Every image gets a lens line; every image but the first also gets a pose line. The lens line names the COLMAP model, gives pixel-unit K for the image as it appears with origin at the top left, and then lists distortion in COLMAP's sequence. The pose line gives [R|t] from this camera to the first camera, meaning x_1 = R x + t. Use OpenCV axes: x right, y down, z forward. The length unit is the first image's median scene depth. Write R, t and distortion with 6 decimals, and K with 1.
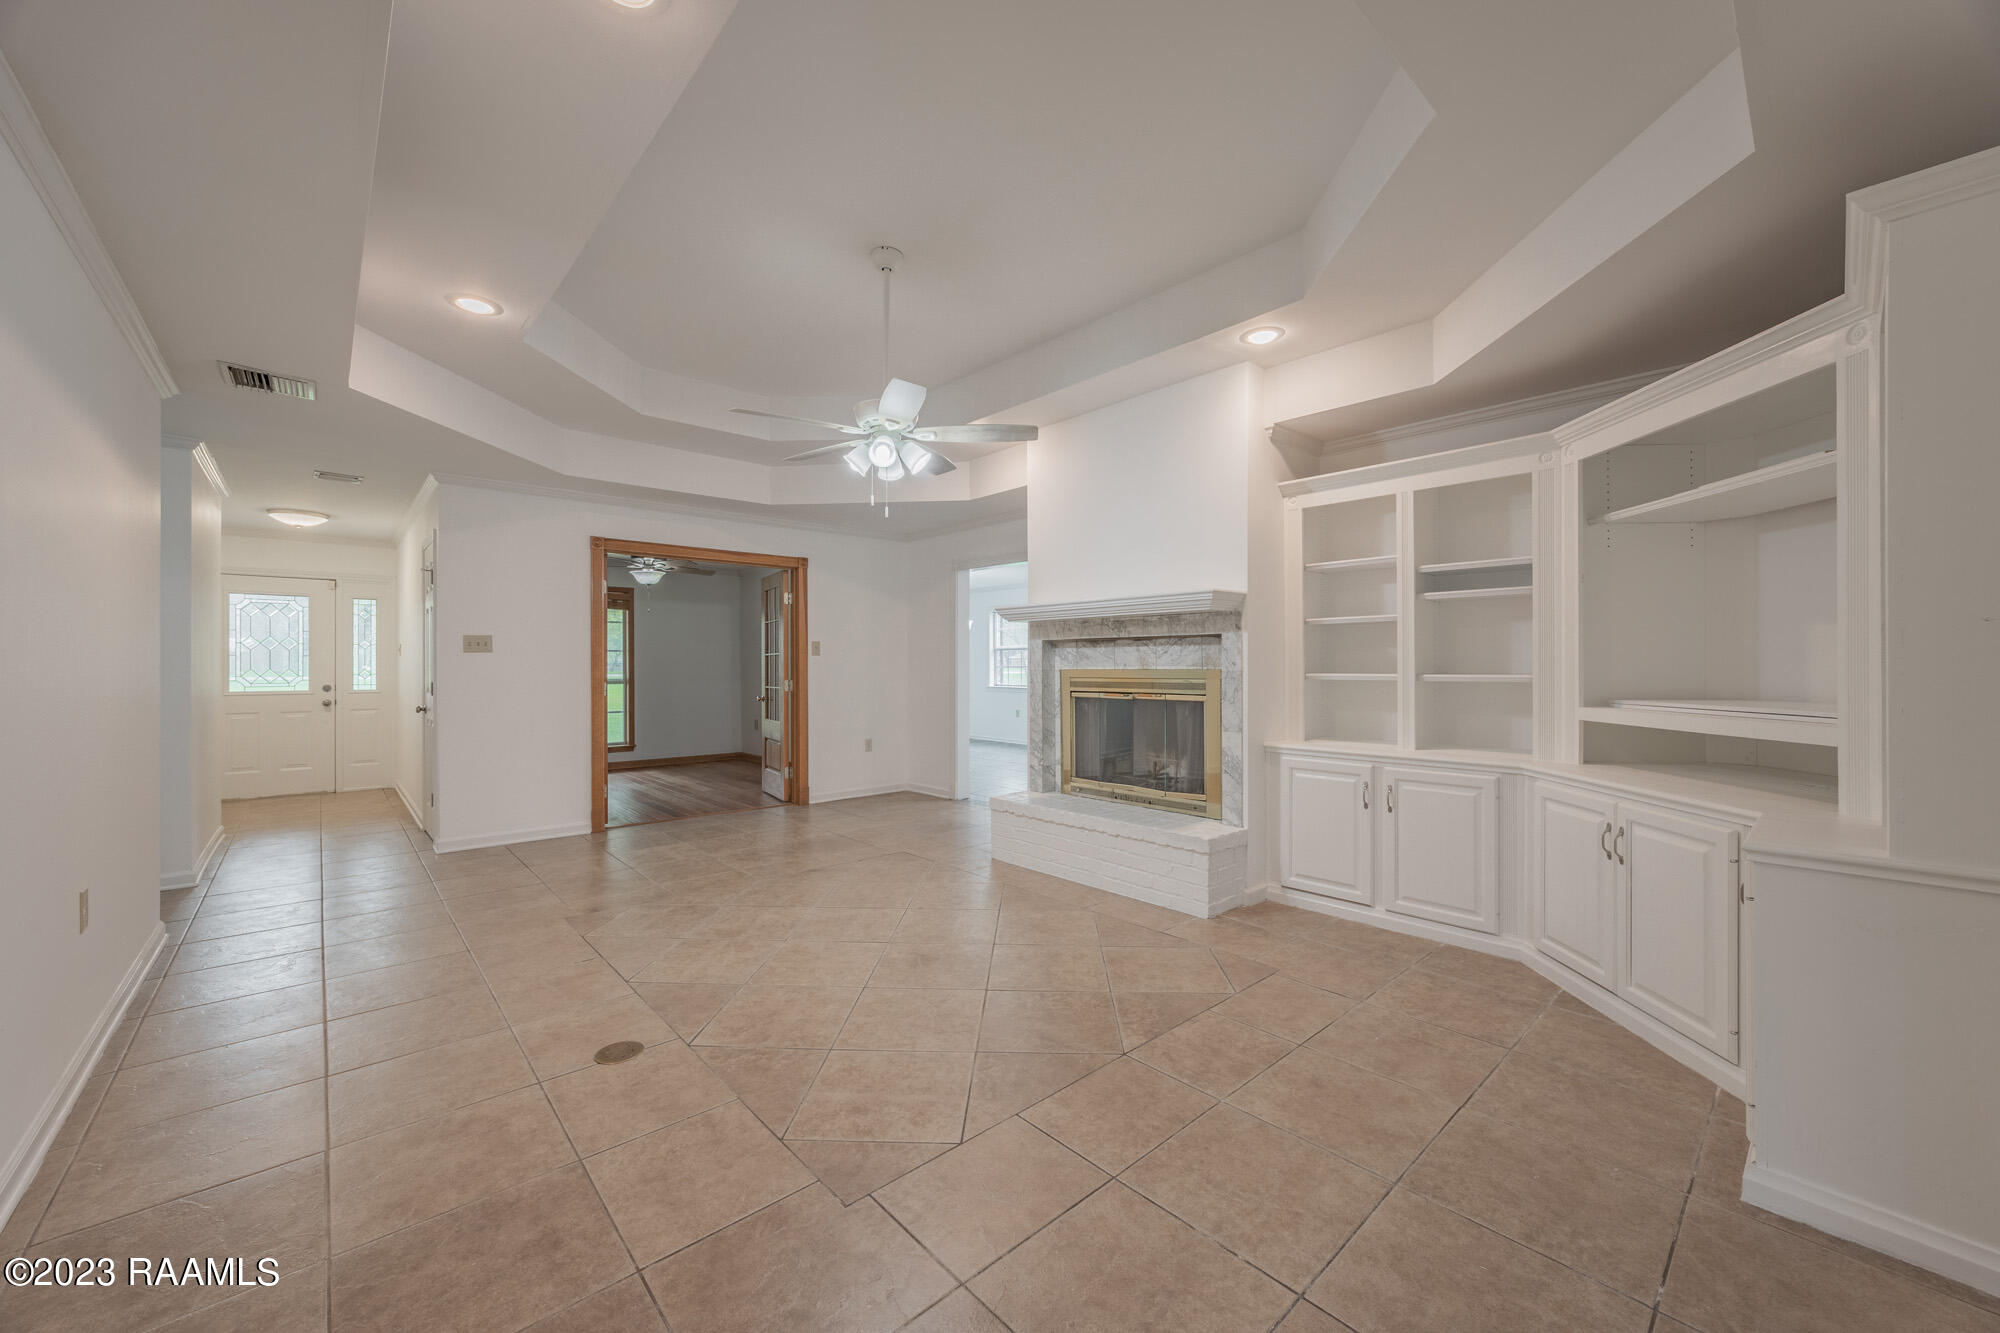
lens RADIAL K [[762.1, 0, 1008.9], [0, 762.1, 661.3], [0, 0, 1]] dist [-0.004033, 0.000852]
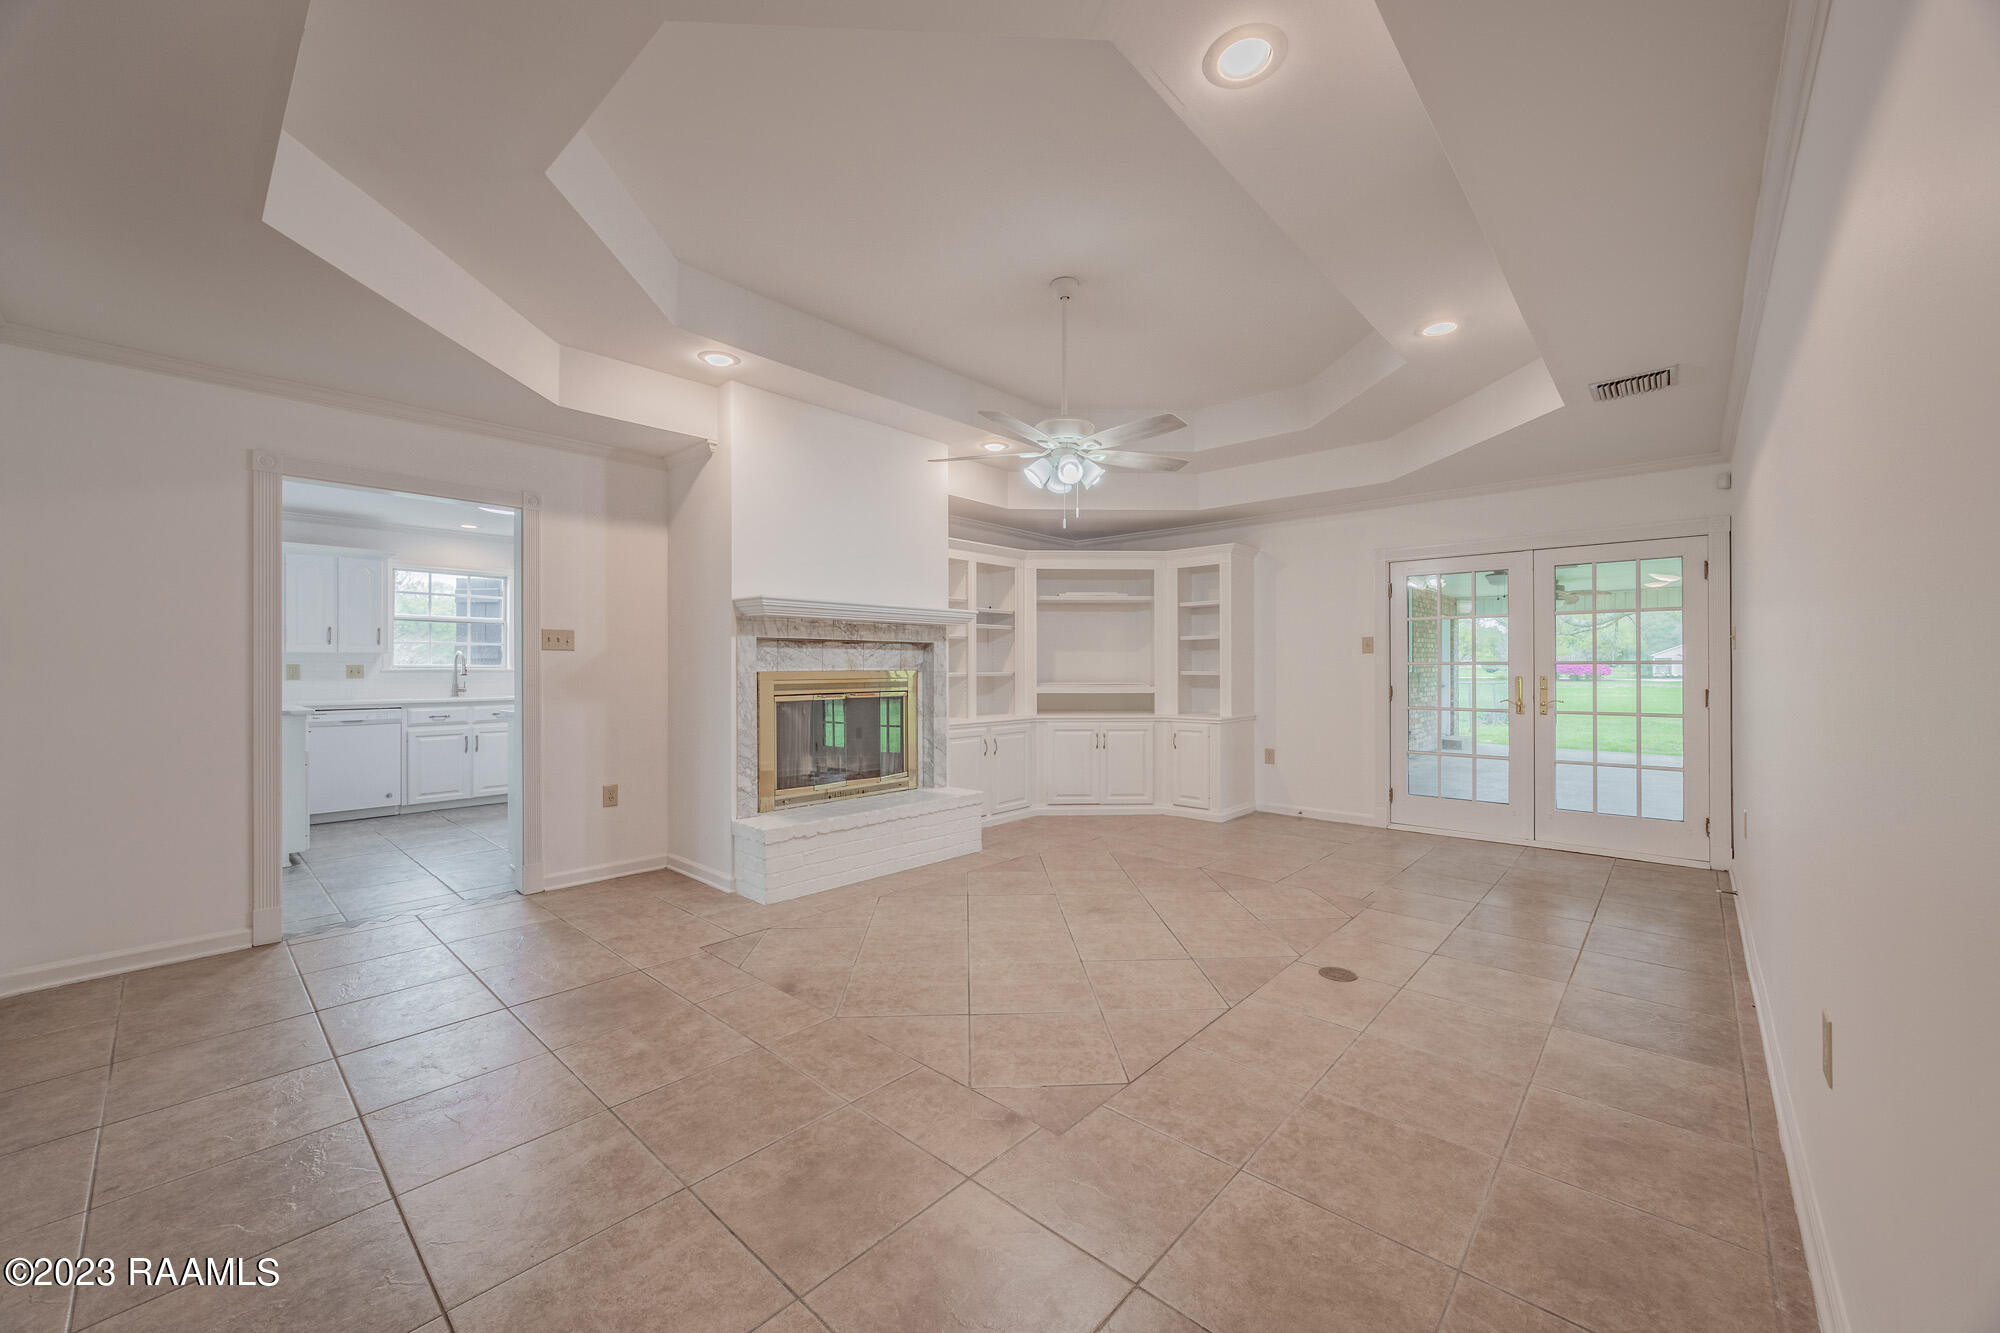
lens RADIAL K [[762.1, 0, 996.1], [0, 762.1, 668.5], [0, 0, 1]] dist [-0.004033, 0.000852]
pose [[-0.090852, -0.002425, 0.995861, -0.983454], [-0.003854, 0.999990, 0.002083, 0.005011], [-0.995857, -0.003649, -0.090860, 0.964307]]
